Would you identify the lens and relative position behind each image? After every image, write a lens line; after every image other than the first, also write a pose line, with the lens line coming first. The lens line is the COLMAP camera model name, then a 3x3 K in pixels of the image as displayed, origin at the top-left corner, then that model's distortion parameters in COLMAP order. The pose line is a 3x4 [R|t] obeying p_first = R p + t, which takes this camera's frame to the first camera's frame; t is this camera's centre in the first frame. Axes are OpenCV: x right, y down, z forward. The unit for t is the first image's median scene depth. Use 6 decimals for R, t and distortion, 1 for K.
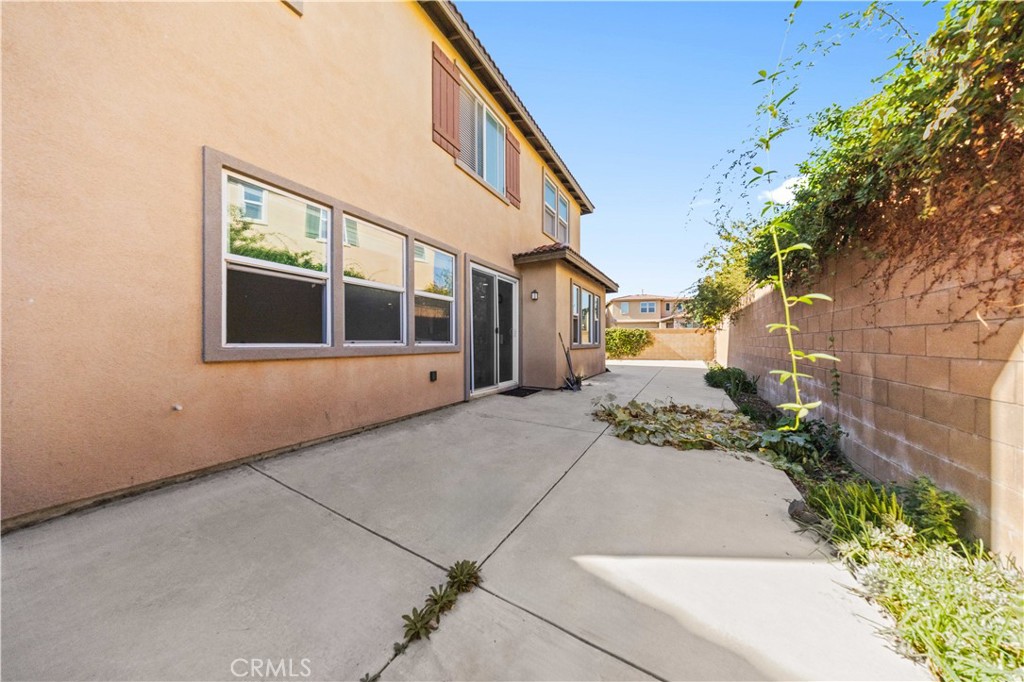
lens RADIAL K [[293.4, 0, 508.0], [0, 293.4, 342.1], [0, 0, 1]] dist [0.000878, -0.000012]
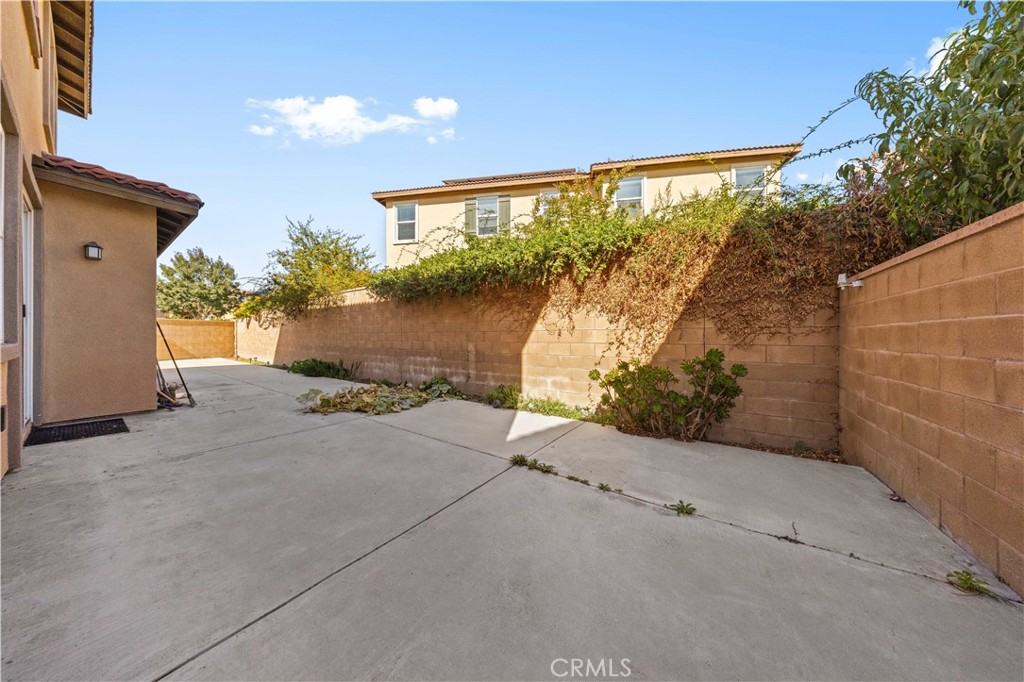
lens RADIAL K [[293.4, 0, 510.8], [0, 293.4, 336.6], [0, 0, 1]] dist [0.000878, -0.000012]
pose [[0.091566, 0.002877, 0.995795, -1.211481], [-0.002851, 0.999992, -0.002627, 0.000372], [-0.995795, -0.002599, 0.091573, 0.519825]]
